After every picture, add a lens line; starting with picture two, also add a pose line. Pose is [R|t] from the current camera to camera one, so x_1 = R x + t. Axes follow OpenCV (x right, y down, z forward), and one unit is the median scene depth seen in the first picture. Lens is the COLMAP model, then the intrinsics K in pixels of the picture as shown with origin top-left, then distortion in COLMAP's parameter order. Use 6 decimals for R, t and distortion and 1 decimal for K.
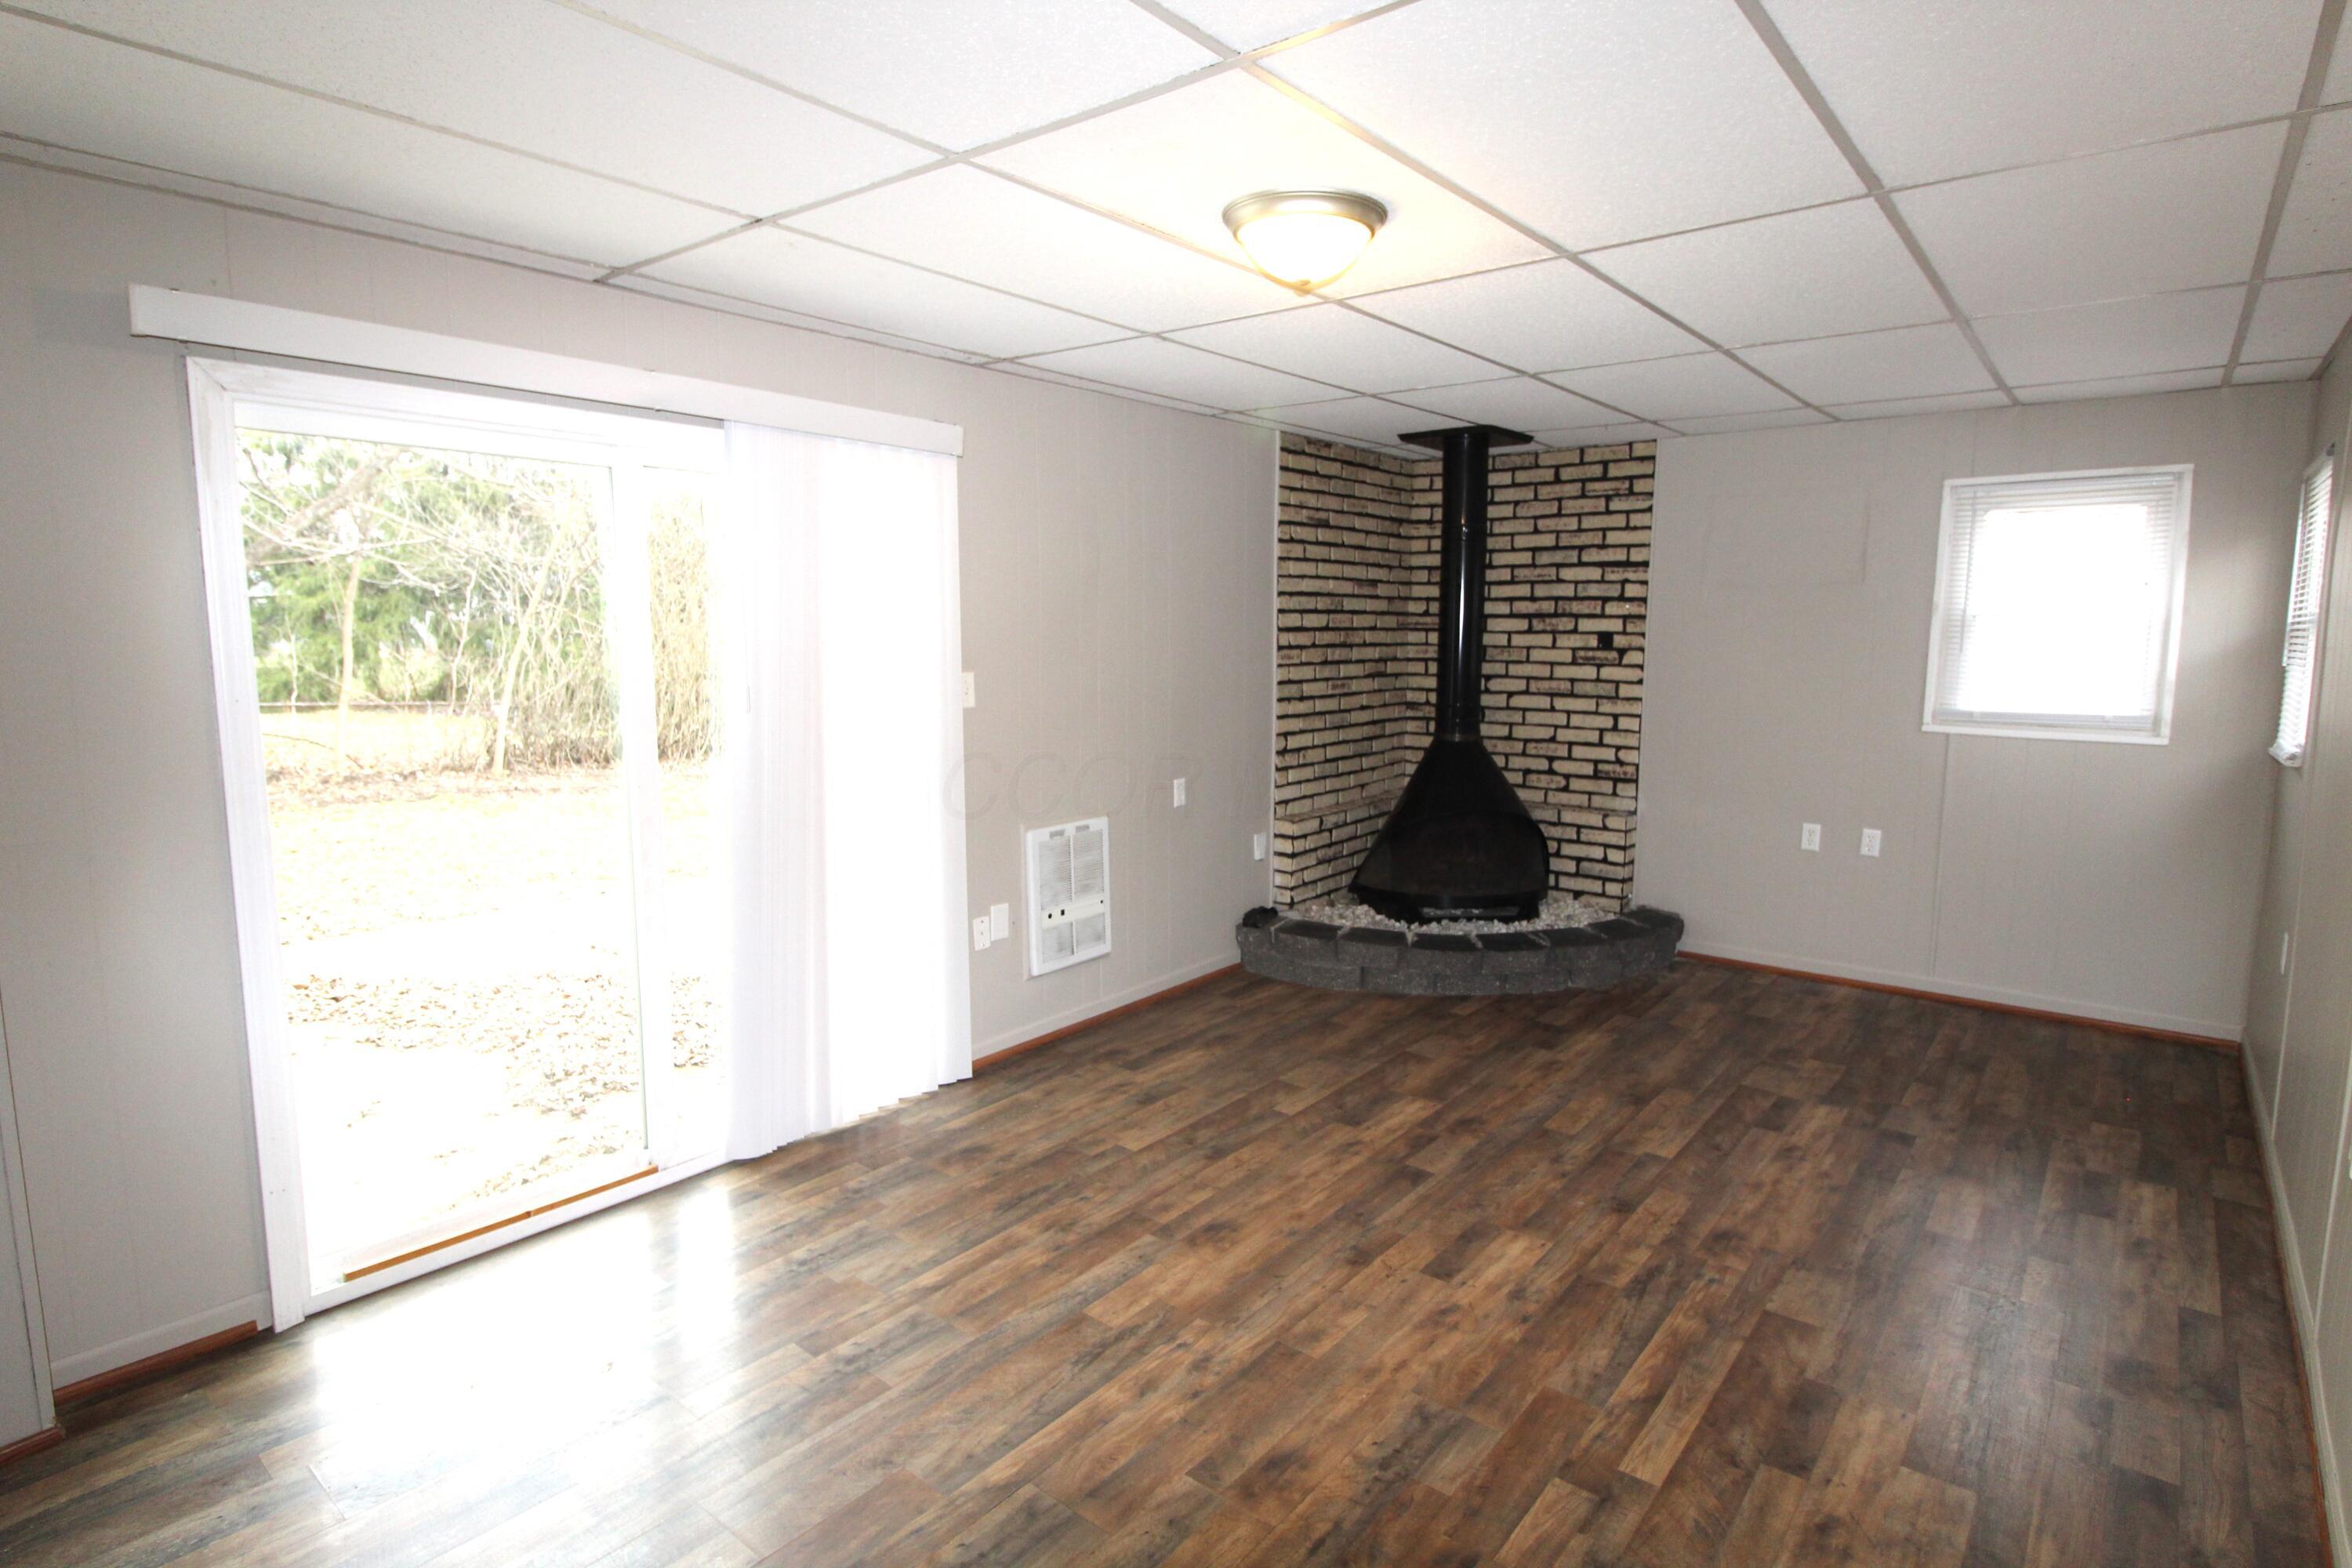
lens RADIAL K [[1202.1, 0, 1185.4], [0, 1202.1, 770.0], [0, 0, 1]] dist [0.004859, 0.000216]
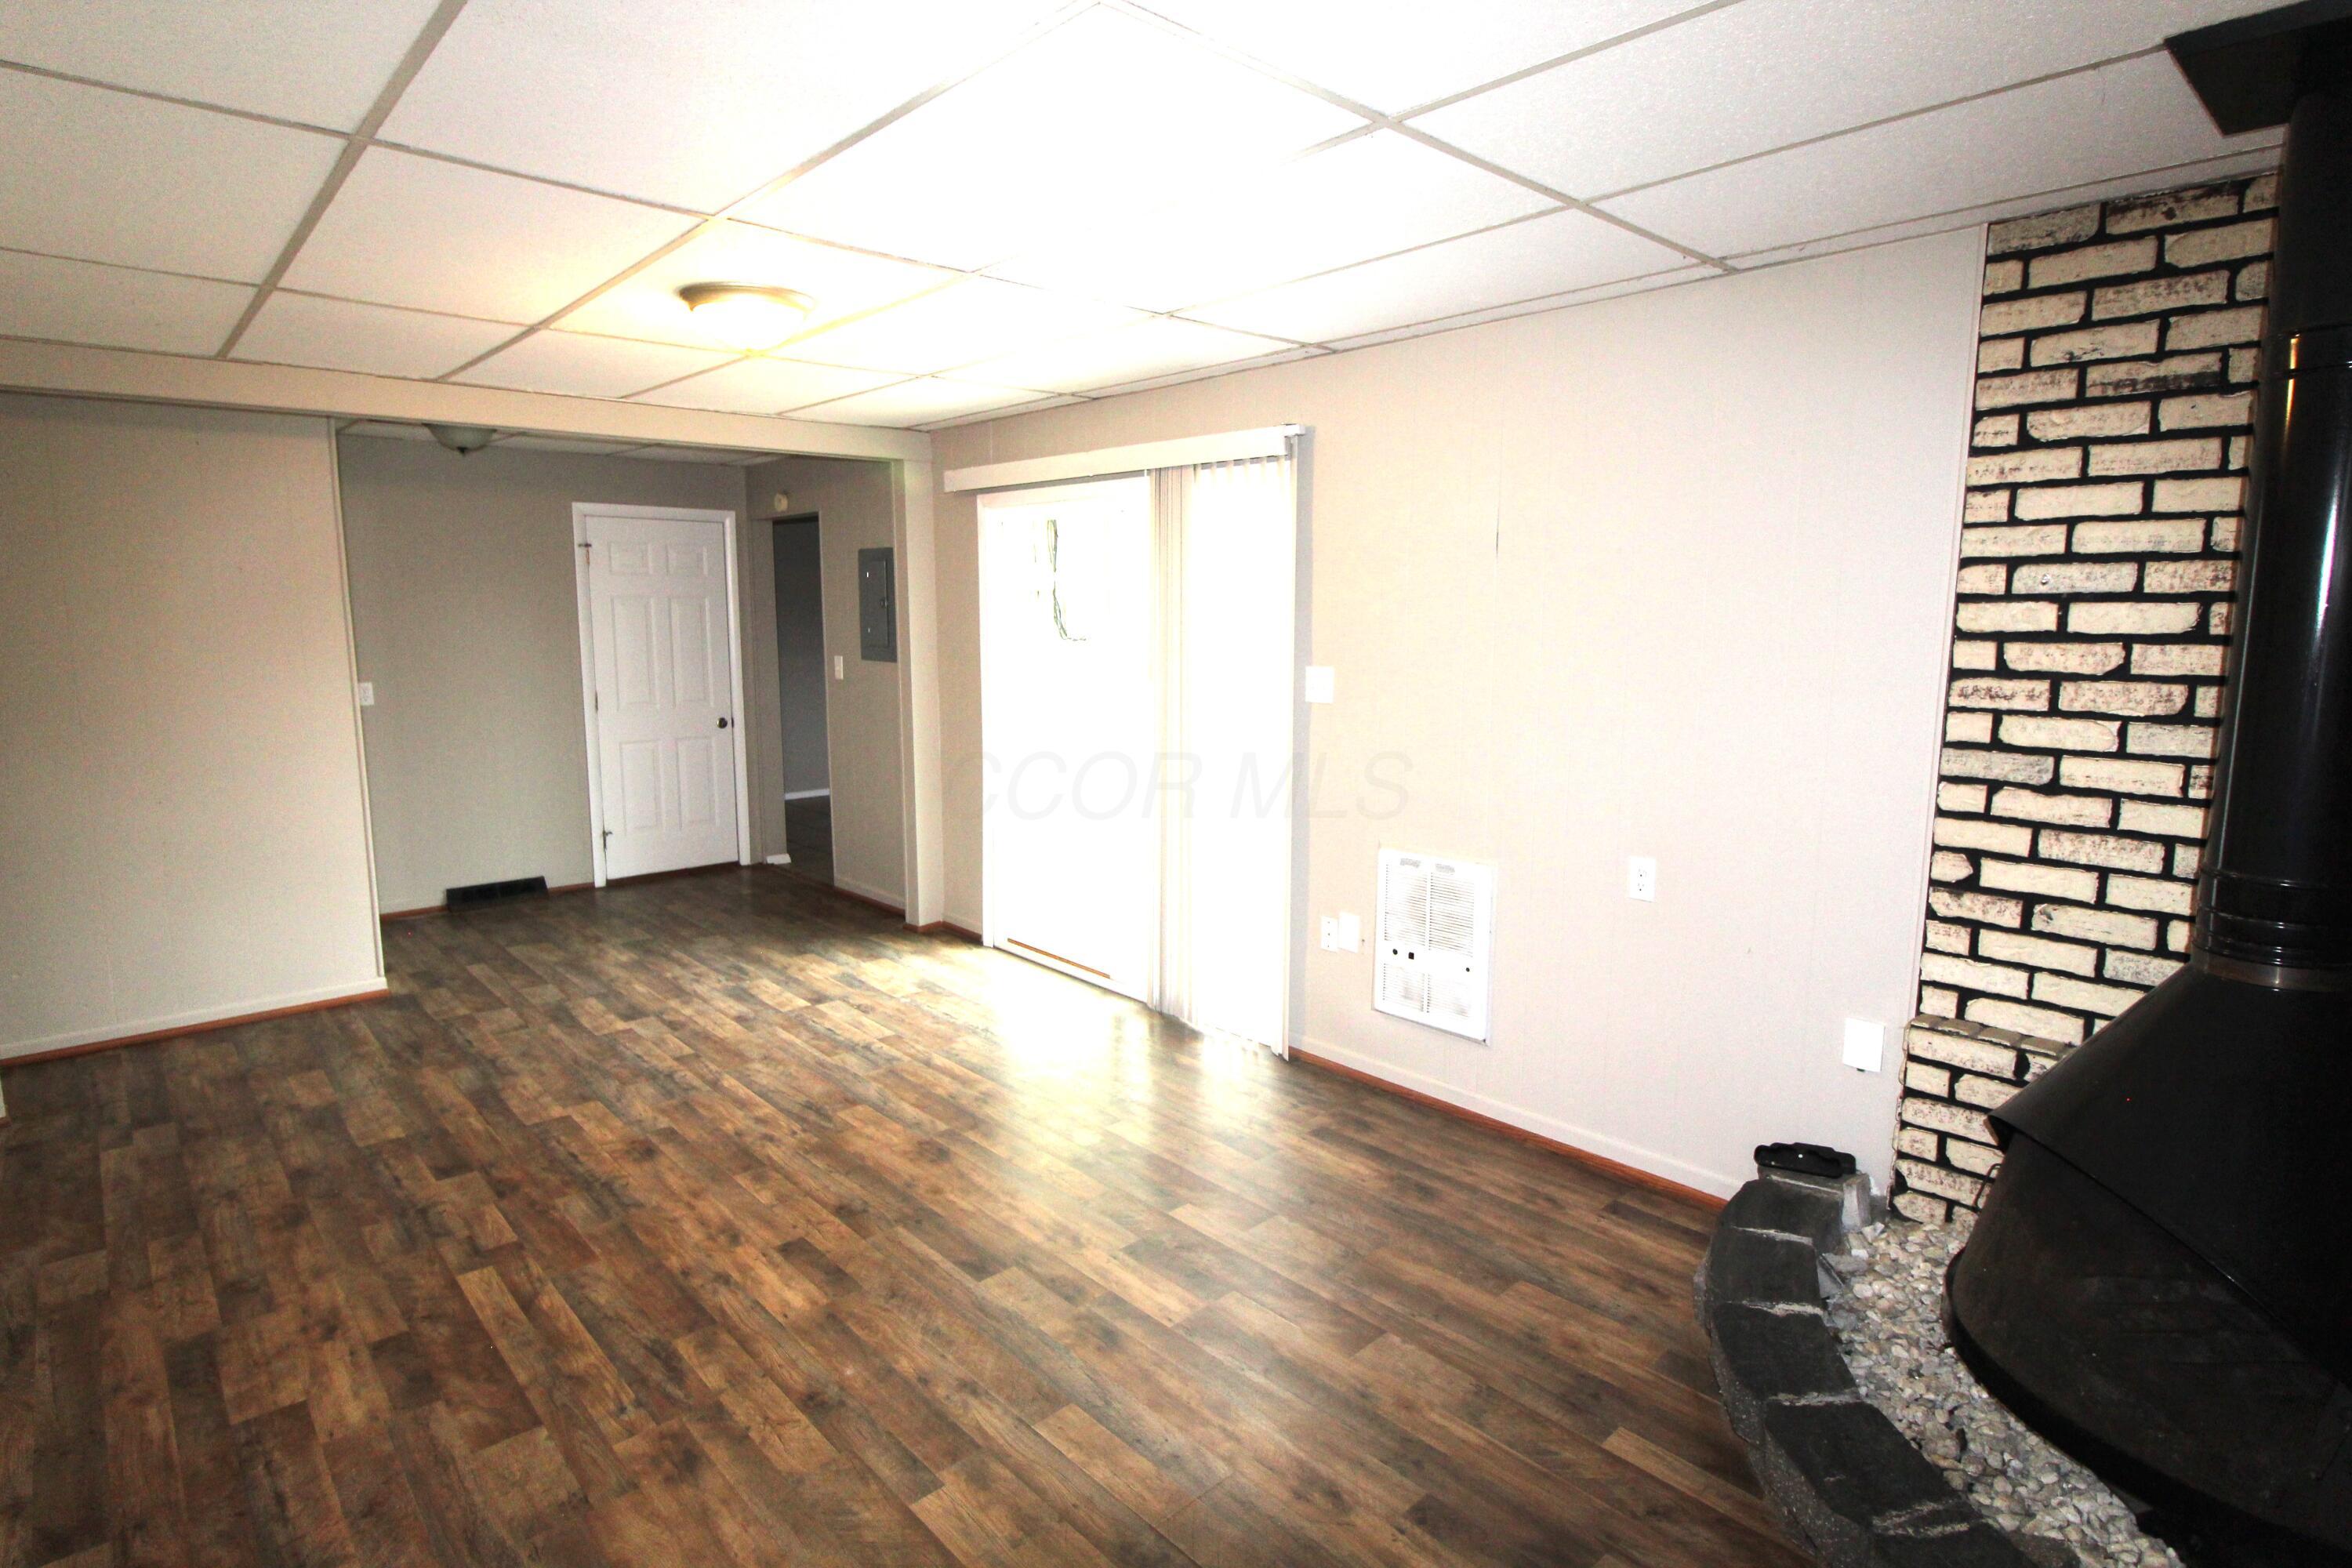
lens RADIAL K [[1202.1, 0, 1185.4], [0, 1202.1, 770.0], [0, 0, 1]] dist [0.004859, 0.000216]
pose [[-0.139055, 0.132412, -0.981392, 1.165496], [-0.121232, 0.981290, 0.149575, -0.188370], [0.982836, 0.139775, -0.120401, 1.447195]]
